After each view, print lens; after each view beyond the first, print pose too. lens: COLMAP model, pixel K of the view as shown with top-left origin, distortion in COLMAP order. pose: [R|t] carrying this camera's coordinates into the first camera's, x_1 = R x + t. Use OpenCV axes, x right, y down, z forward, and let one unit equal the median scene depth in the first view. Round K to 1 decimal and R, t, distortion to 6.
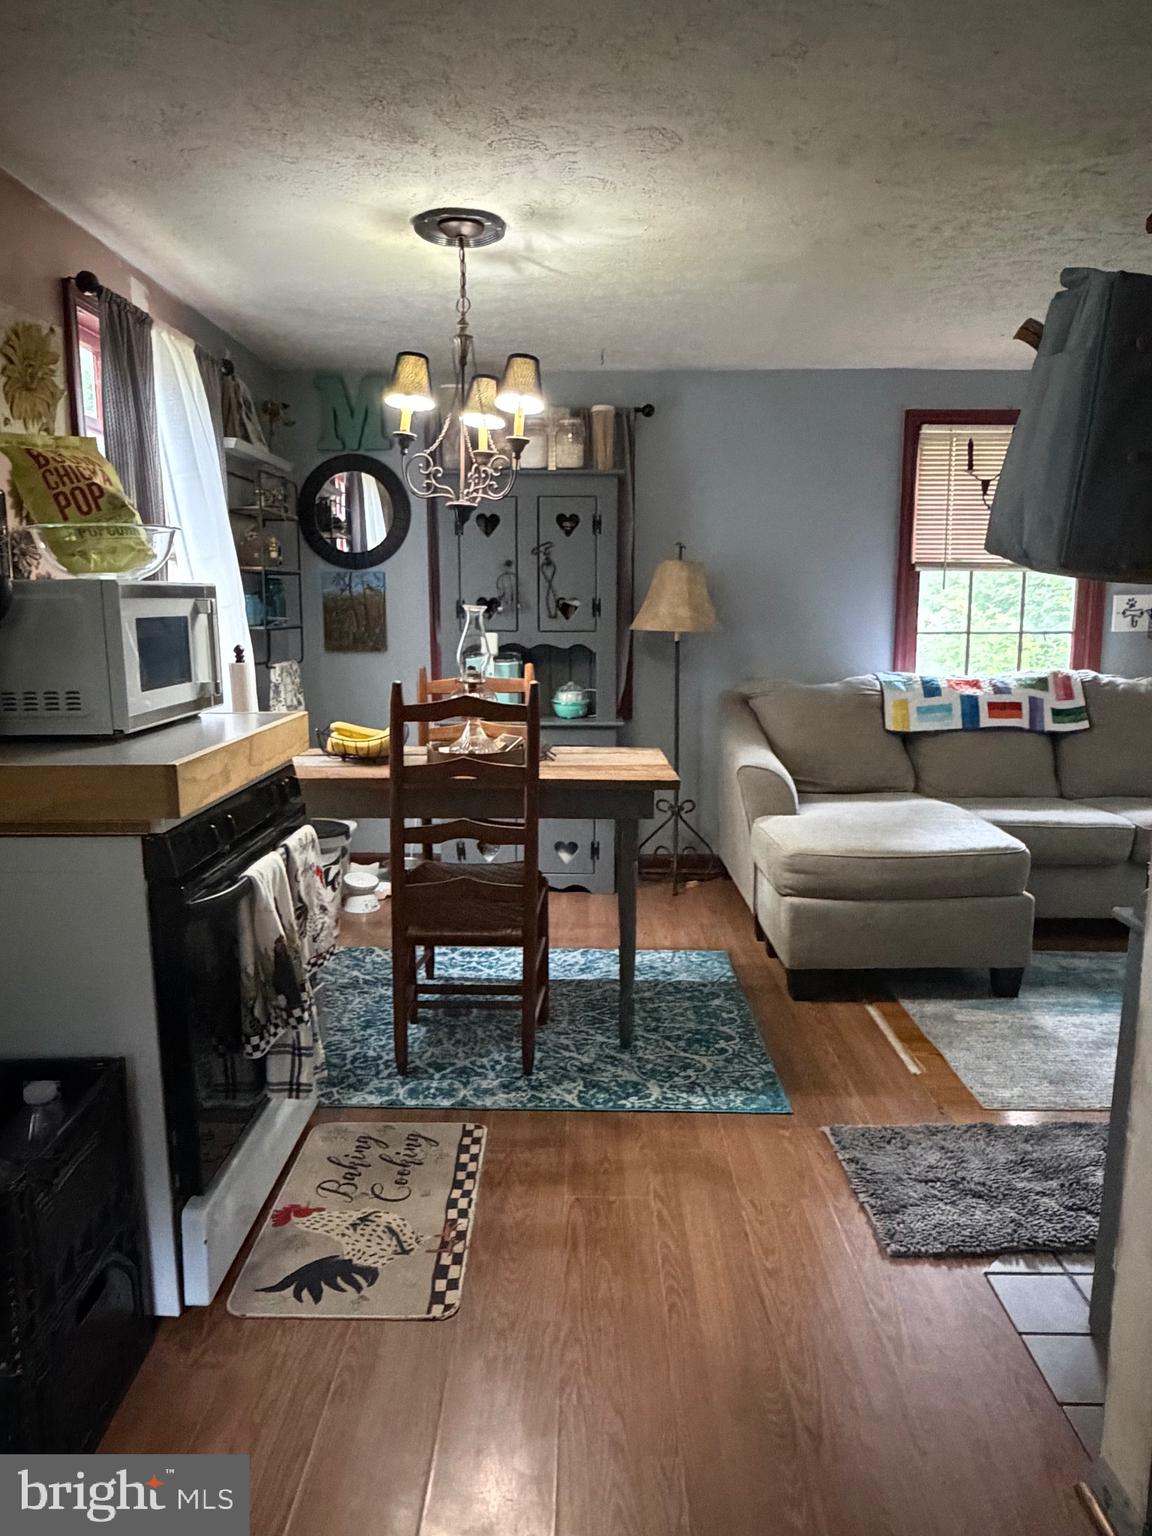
lens RADIAL K [[1053.8, 0, 573.0], [0, 1053.8, 769.7], [0, 0, 1]] dist [-0.000048, -0.000731]
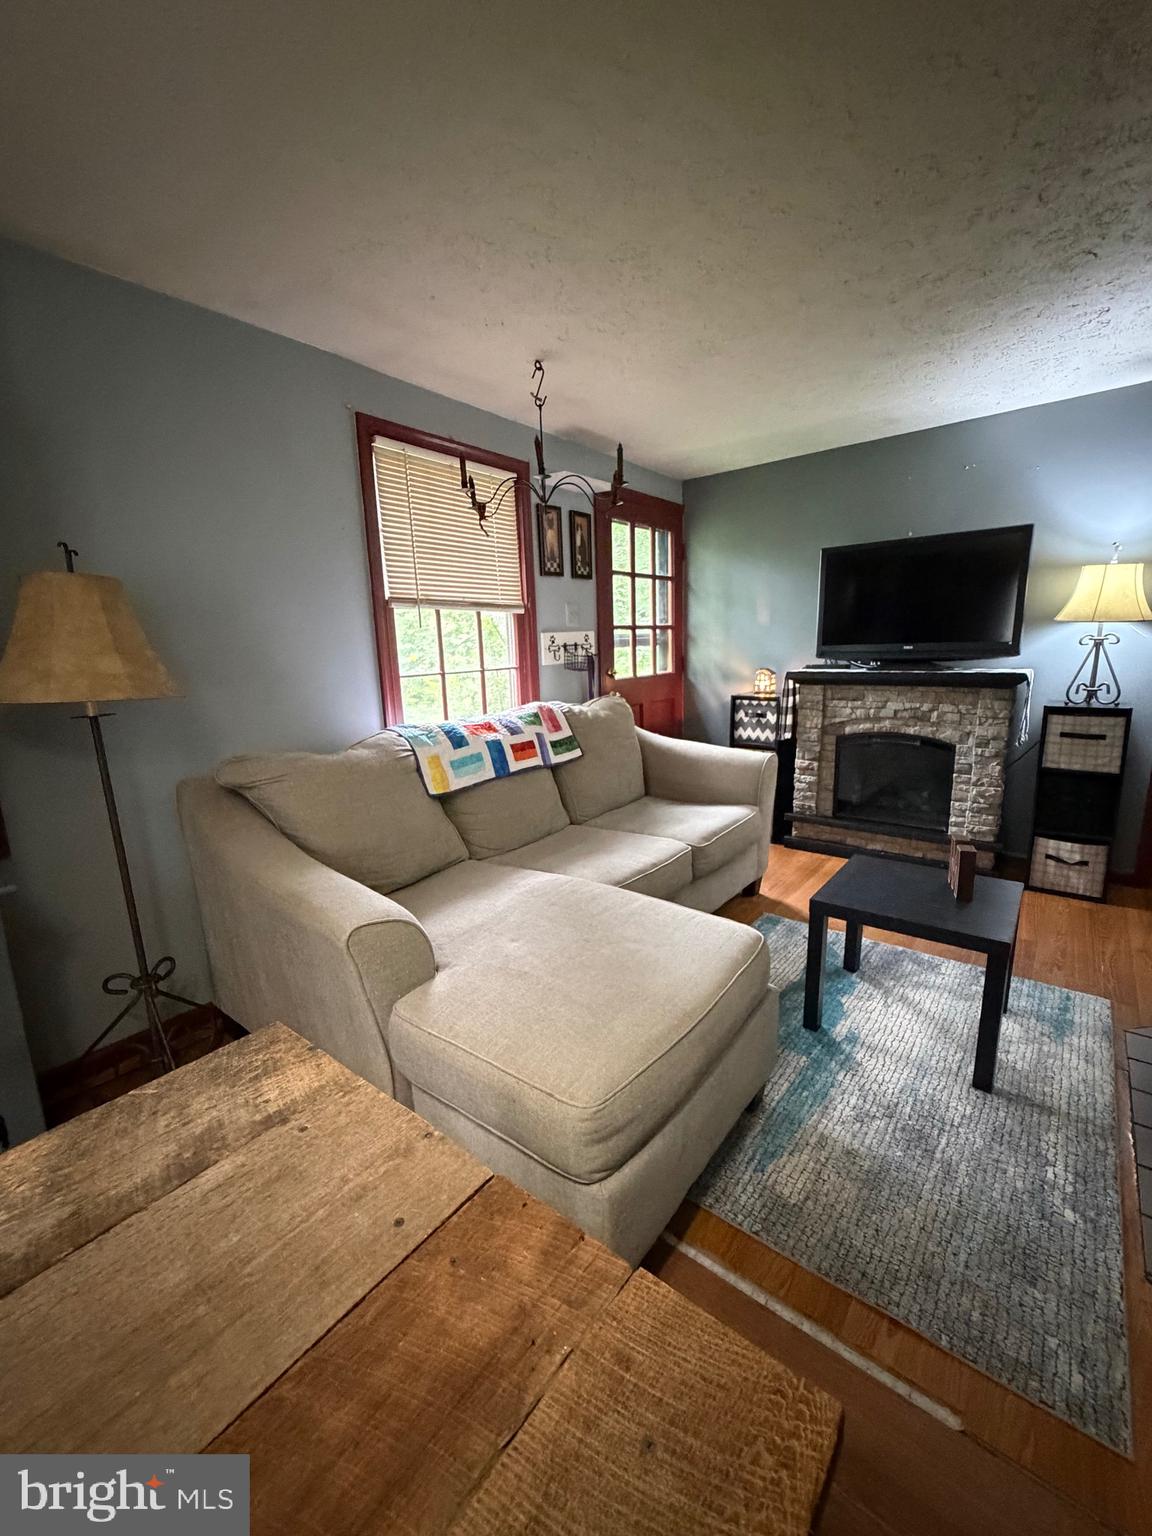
lens RADIAL K [[621.3, 0, 568.9], [0, 621.3, 768.4], [0, 0, 1]] dist [-0.000572, -0.000145]
pose [[0.620298, -0.174485, 0.764712, -0.006271], [0.154766, 0.983003, 0.098754, -0.089991], [-0.768946, 0.057095, 0.636759, 0.599450]]
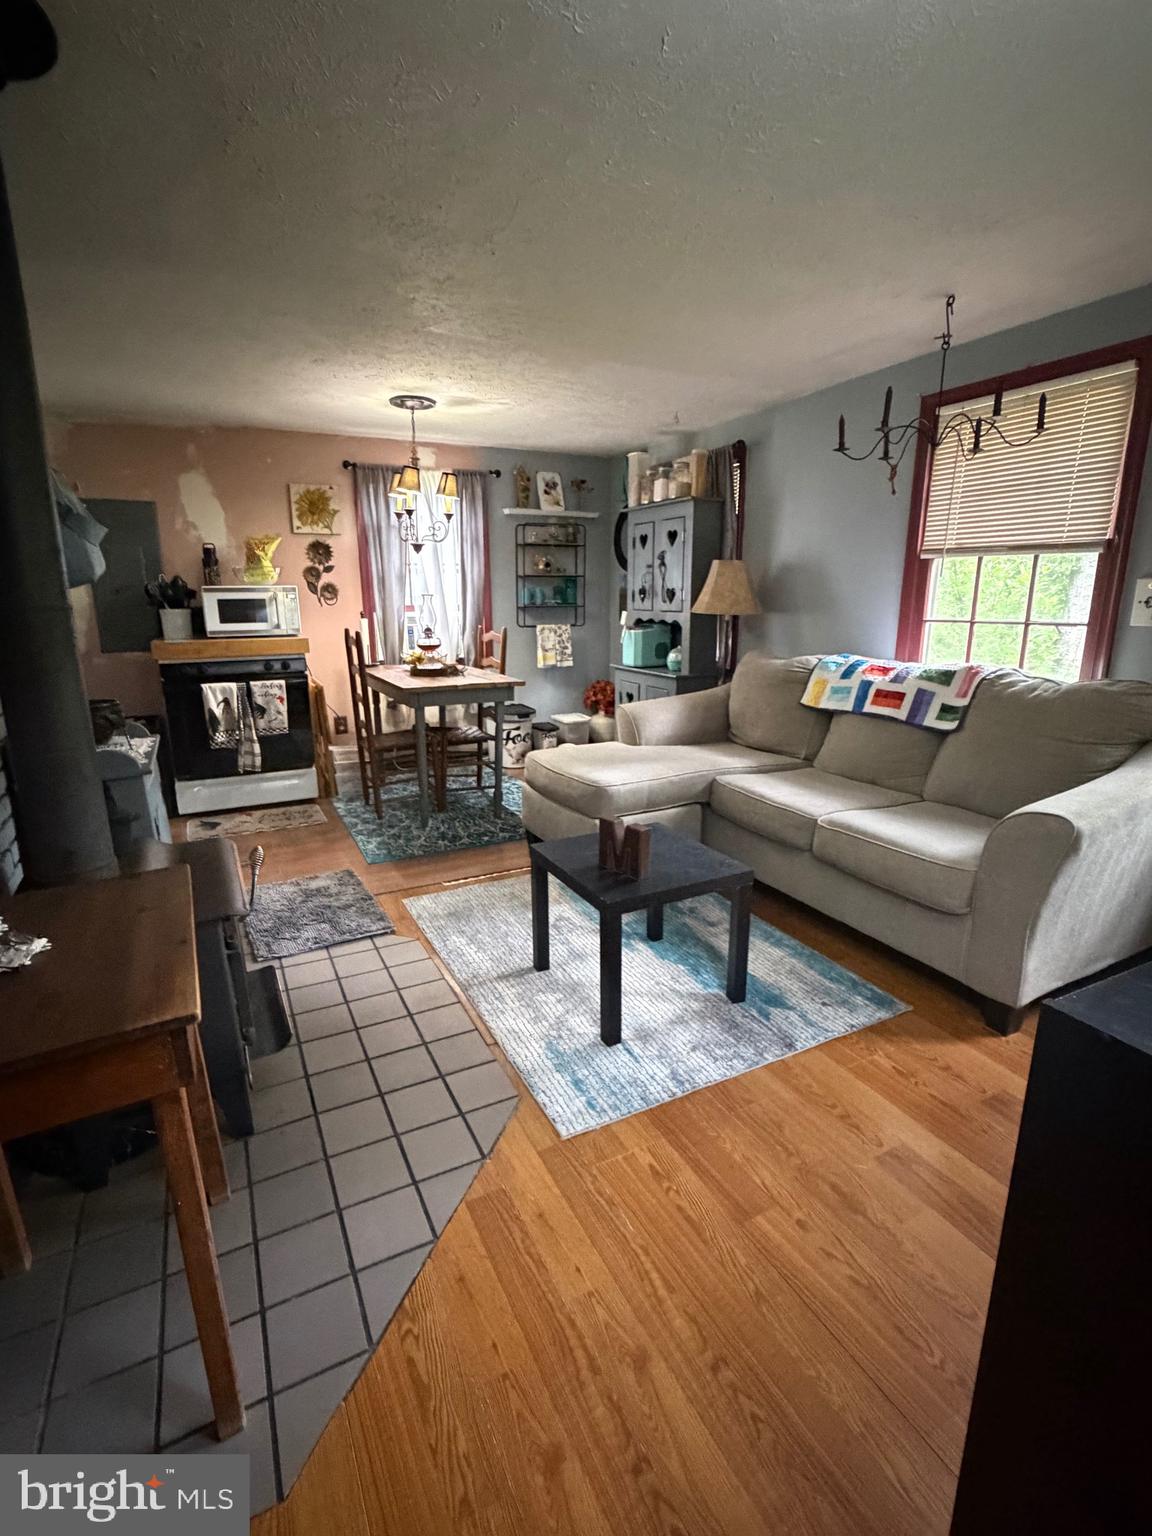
lens RADIAL K [[727.1, 0, 579.9], [0, 727.1, 771.4], [0, 0, 1]] dist [0.001936, 0.000361]
pose [[0.473128, 0.207126, -0.856300, 0.872124], [-0.141110, 0.977238, 0.158413, -0.056743], [0.869620, 0.045883, 0.491586, 0.404209]]
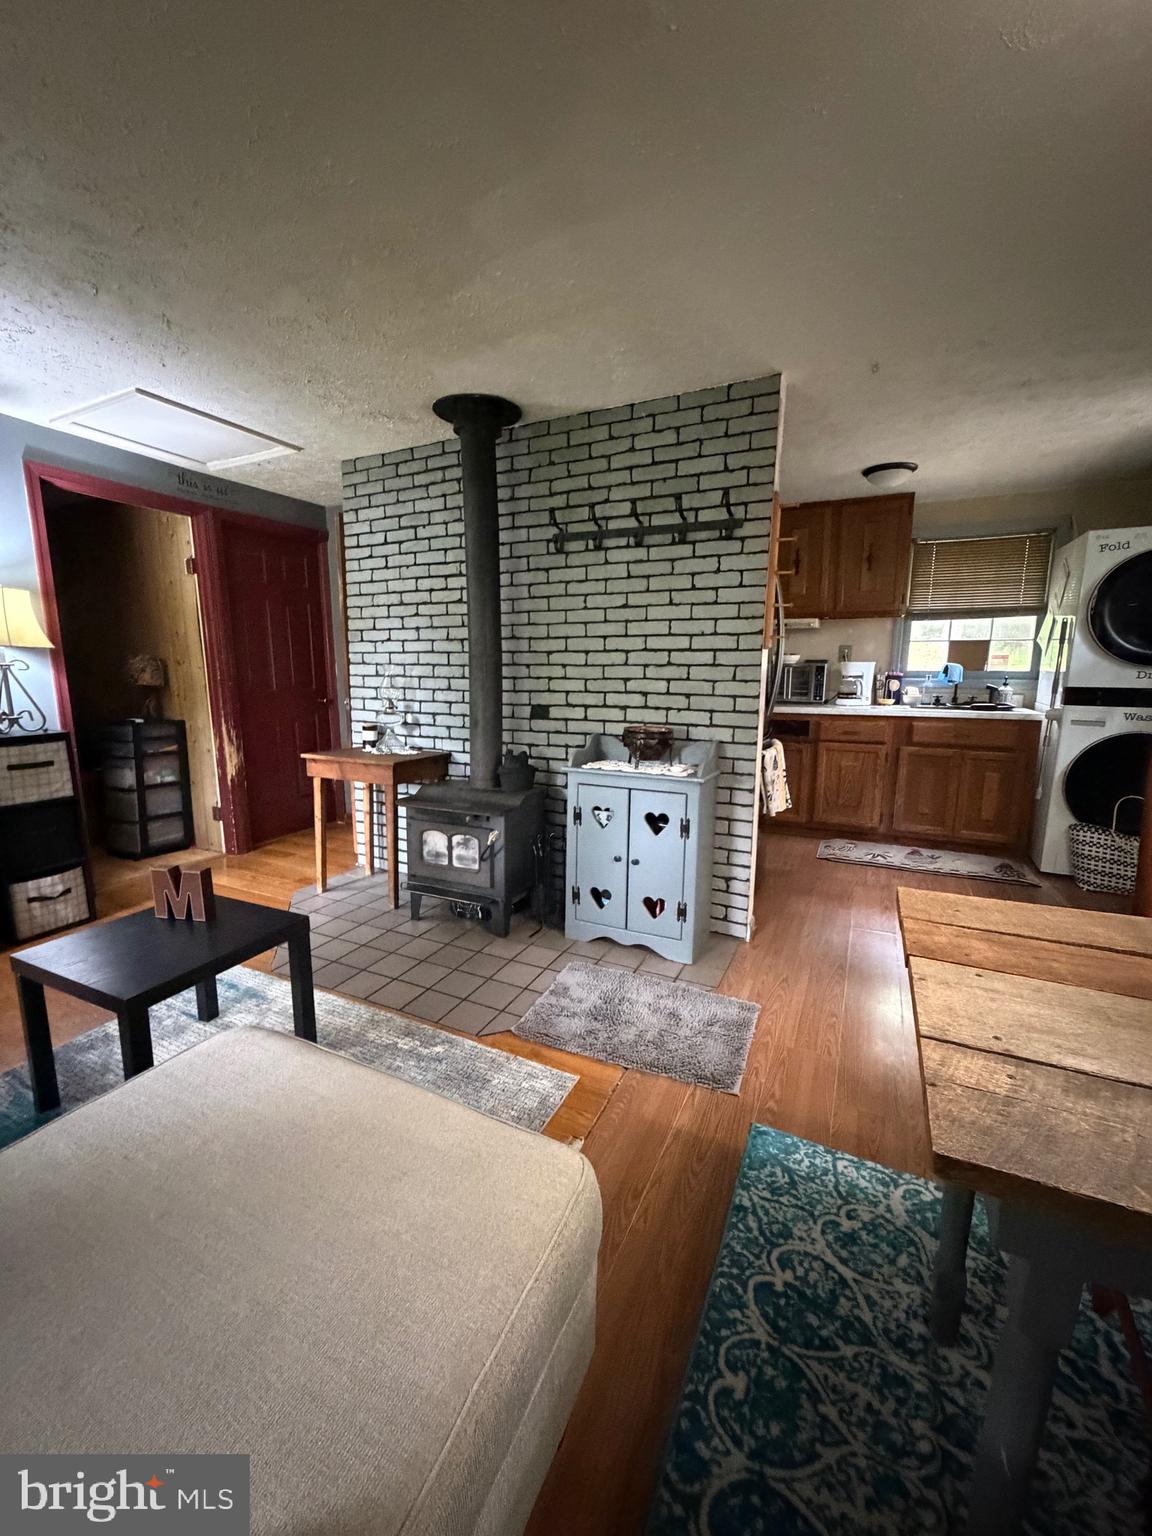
lens RADIAL K [[621.3, 0, 564.8], [0, 621.3, 766.7], [0, 0, 1]] dist [-0.000572, -0.000145]
pose [[-0.901865, -0.074456, 0.425554, 0.082597], [0.066528, 0.949351, 0.307093, -0.128350], [-0.426866, 0.305268, -0.851233, 0.888345]]
